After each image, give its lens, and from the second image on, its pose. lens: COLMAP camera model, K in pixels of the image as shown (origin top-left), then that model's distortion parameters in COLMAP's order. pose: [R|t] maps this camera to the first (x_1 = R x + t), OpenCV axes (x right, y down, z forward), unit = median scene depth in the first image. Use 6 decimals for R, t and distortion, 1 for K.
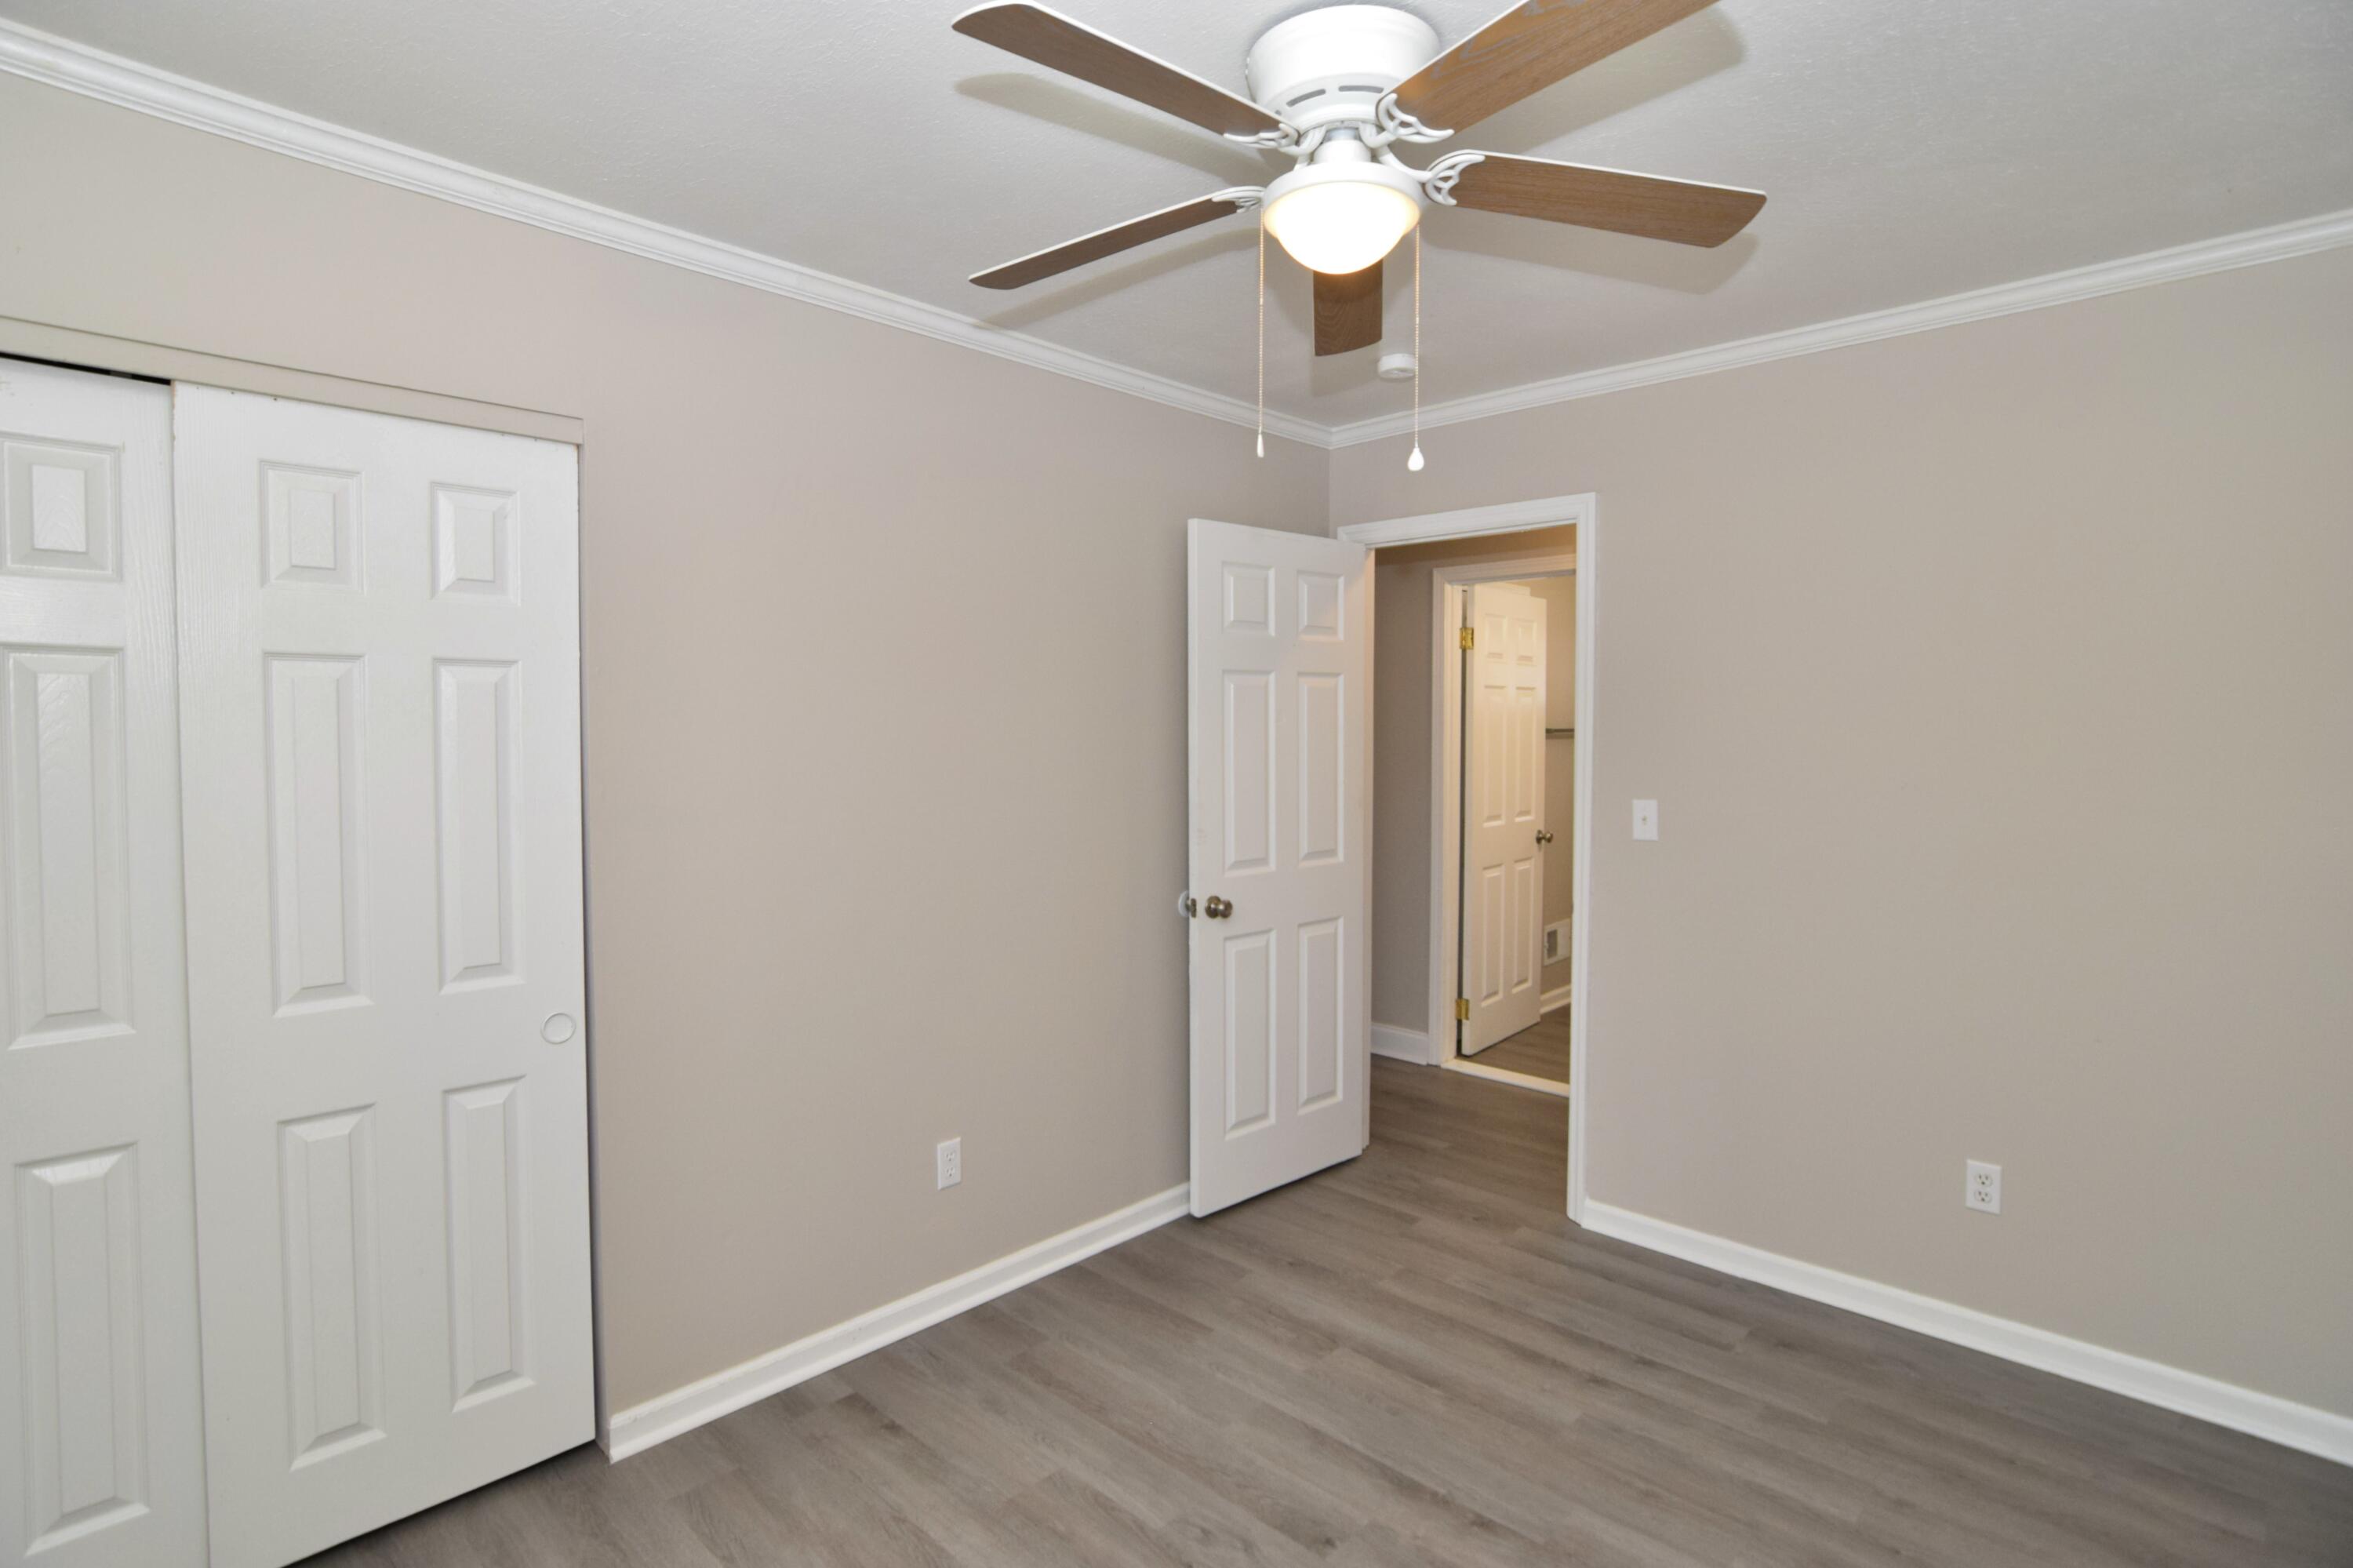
lens RADIAL K [[1168.3, 0, 1159.8], [0, 1168.3, 769.4], [0, 0, 1]] dist [-0.027632, 0.007805]
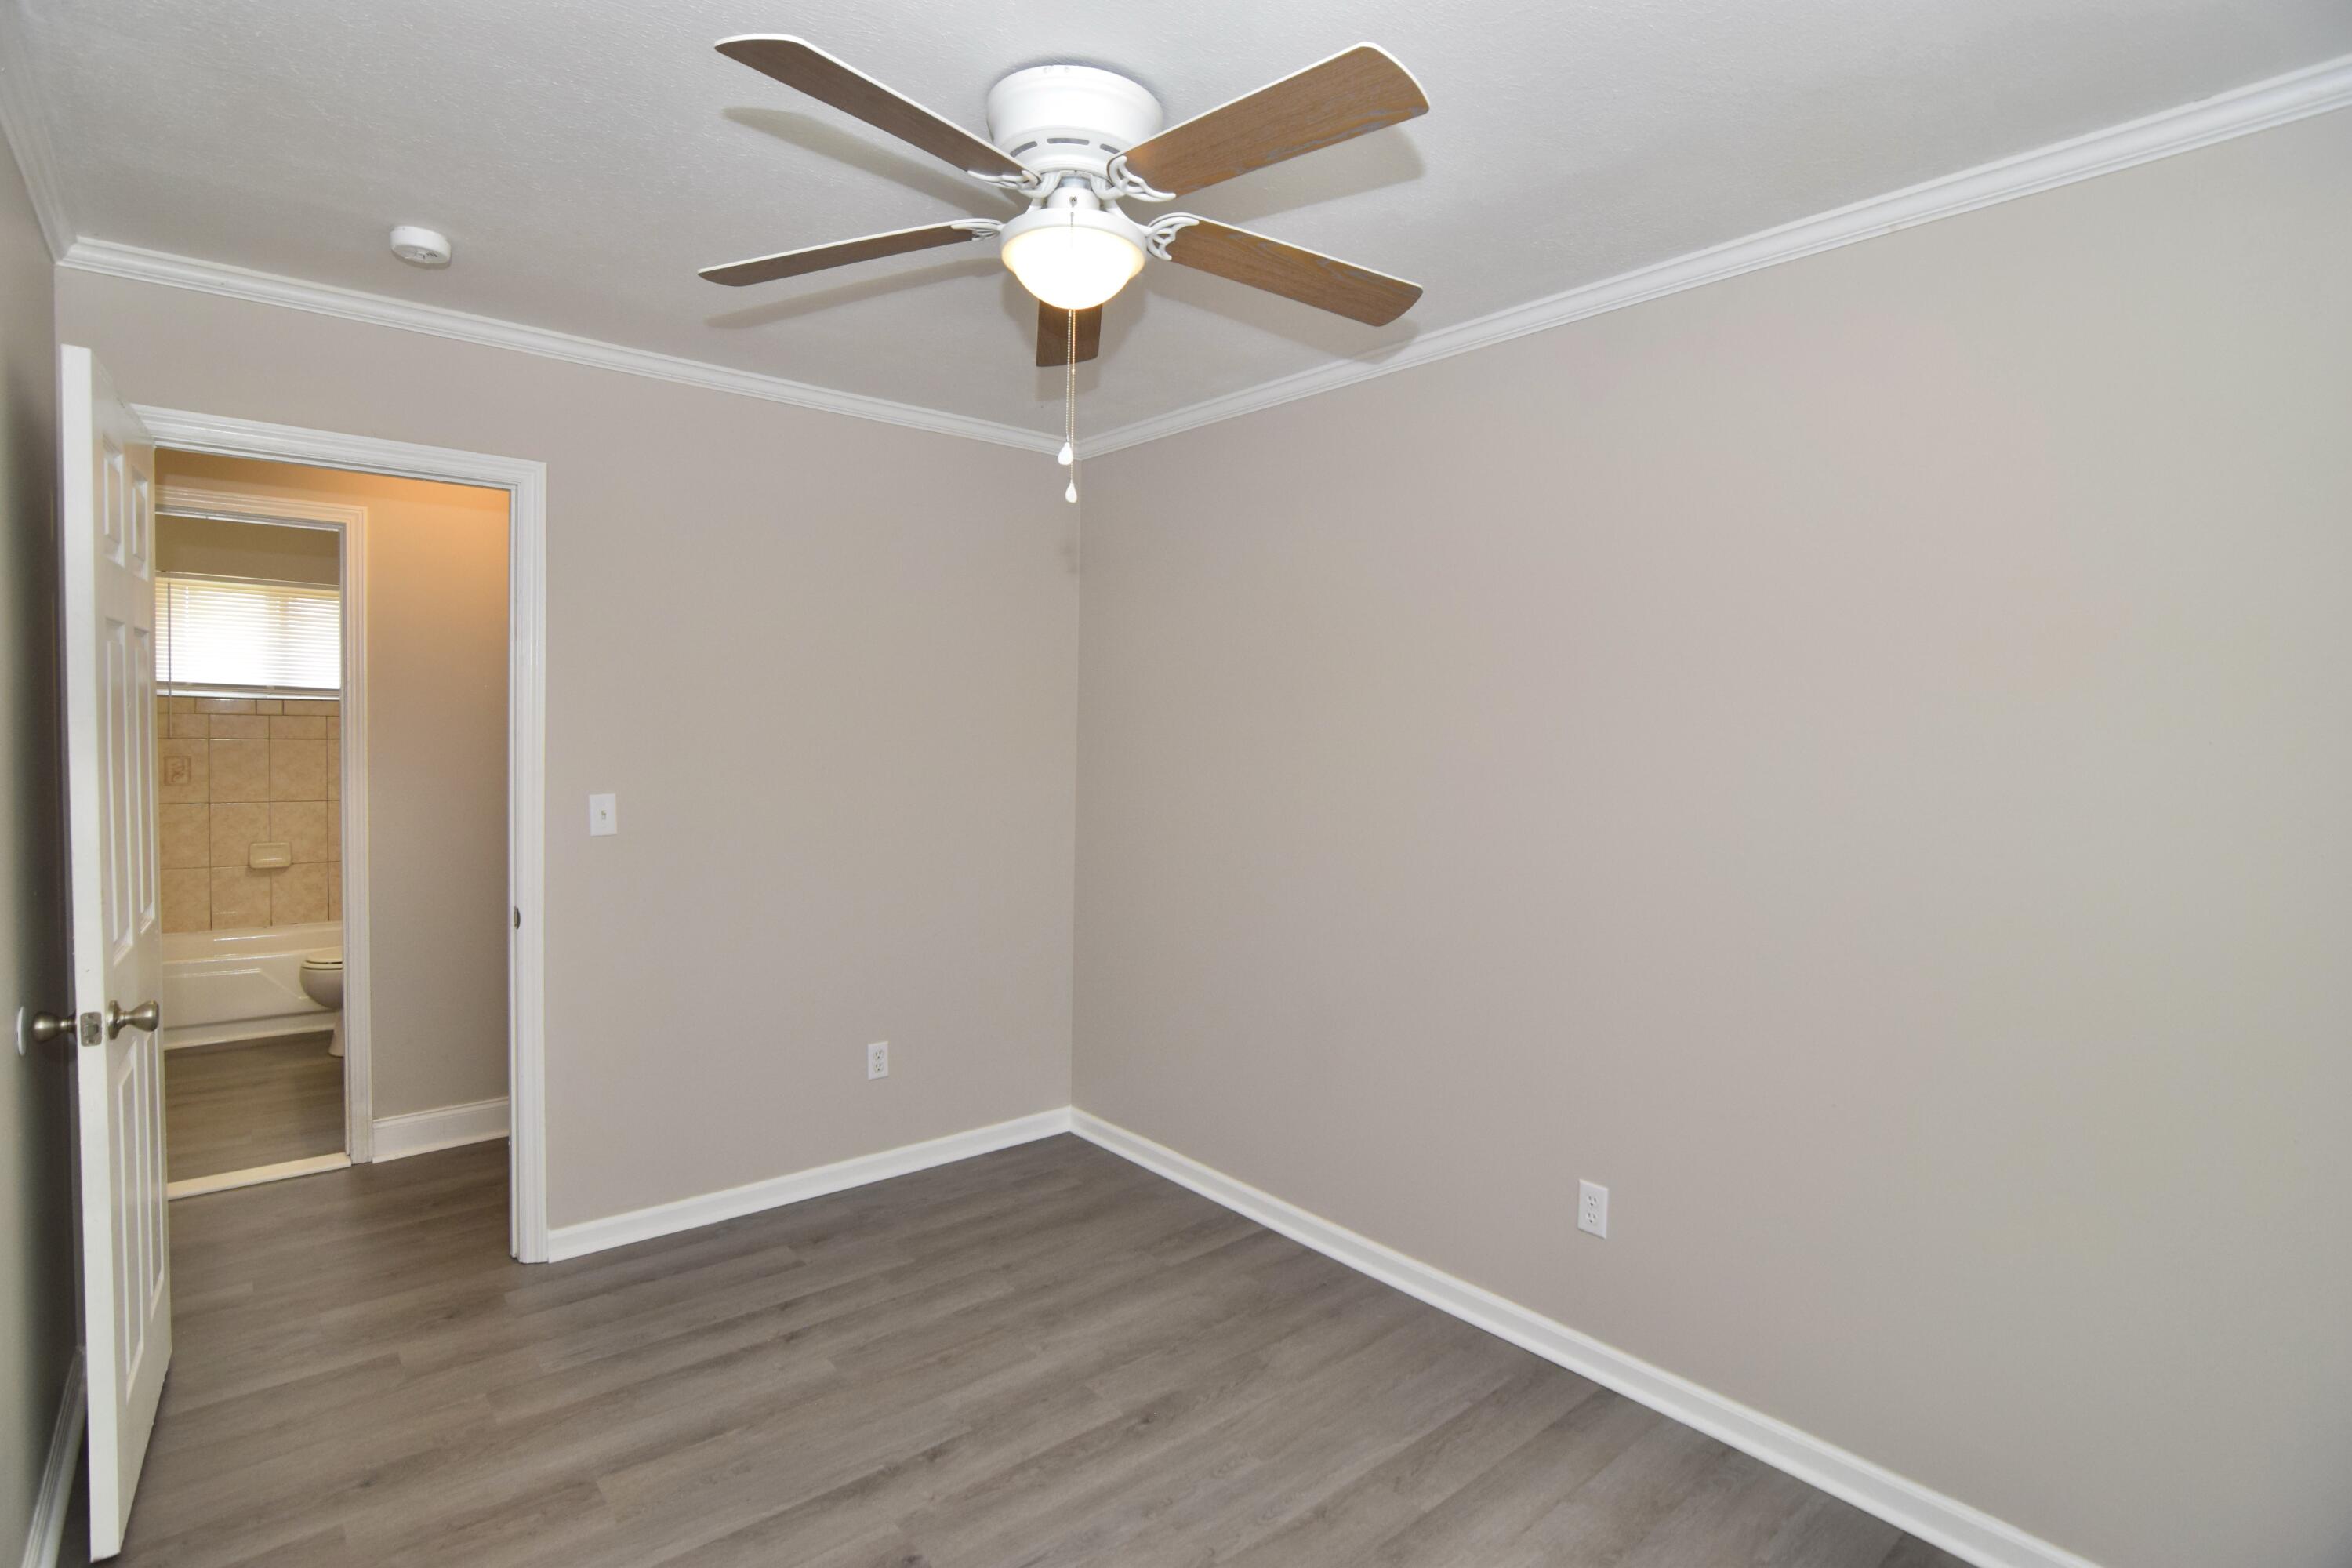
lens RADIAL K [[1167.8, 0, 1159.3], [0, 1167.8, 769.5], [0, 0, 1]] dist [-0.027632, 0.007805]
pose [[0.095455, -0.039569, 0.994647, -0.612887], [0.022683, 0.999037, 0.037567, -0.024035], [-0.995175, 0.018976, 0.096261, 0.538897]]
